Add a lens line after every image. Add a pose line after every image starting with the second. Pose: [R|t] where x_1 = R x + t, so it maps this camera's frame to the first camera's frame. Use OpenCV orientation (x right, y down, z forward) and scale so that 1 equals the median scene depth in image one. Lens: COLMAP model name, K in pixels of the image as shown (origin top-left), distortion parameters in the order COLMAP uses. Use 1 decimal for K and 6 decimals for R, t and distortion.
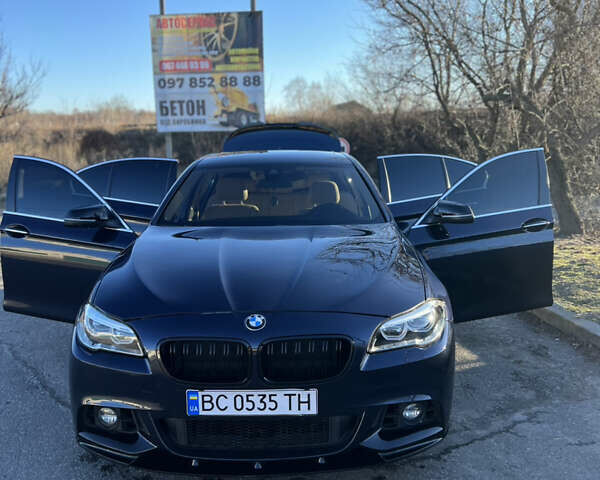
lens RADIAL K [[618.3, 0, 300.0], [0, 618.3, 240.0], [0, 0, 1]] dist [-0.011466, 0.001331]
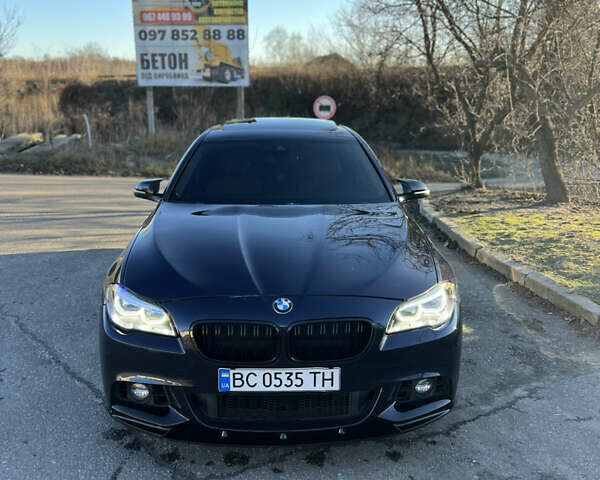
lens RADIAL K [[623.0, 0, 300.0], [0, 623.0, 240.0], [0, 0, 1]] dist [0.007258, -0.013927]
pose [[0.999252, 0.008449, 0.037726, -0.067194], [-0.011227, 0.997192, 0.074036, -0.048324], [-0.036995, -0.074404, 0.996542, -0.053377]]
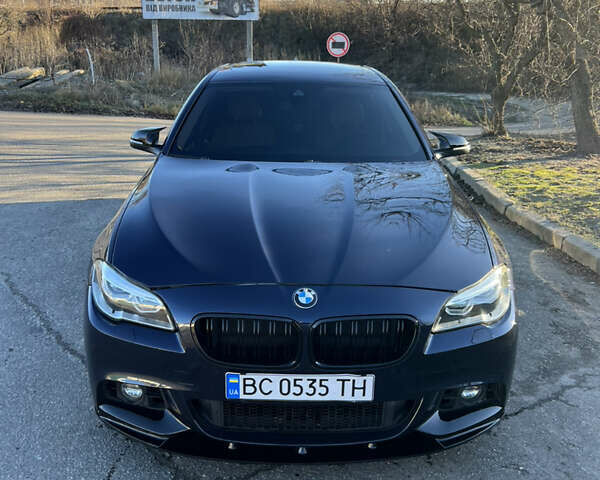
lens RADIAL K [[618.3, 0, 300.0], [0, 618.3, 240.0], [0, 0, 1]] dist [-0.011466, 0.001331]
pose [[0.999310, 0.023002, 0.029175, -0.085433], [-0.027681, 0.984750, 0.171759, -0.076005], [-0.024779, -0.172448, 0.984707, 0.130260]]
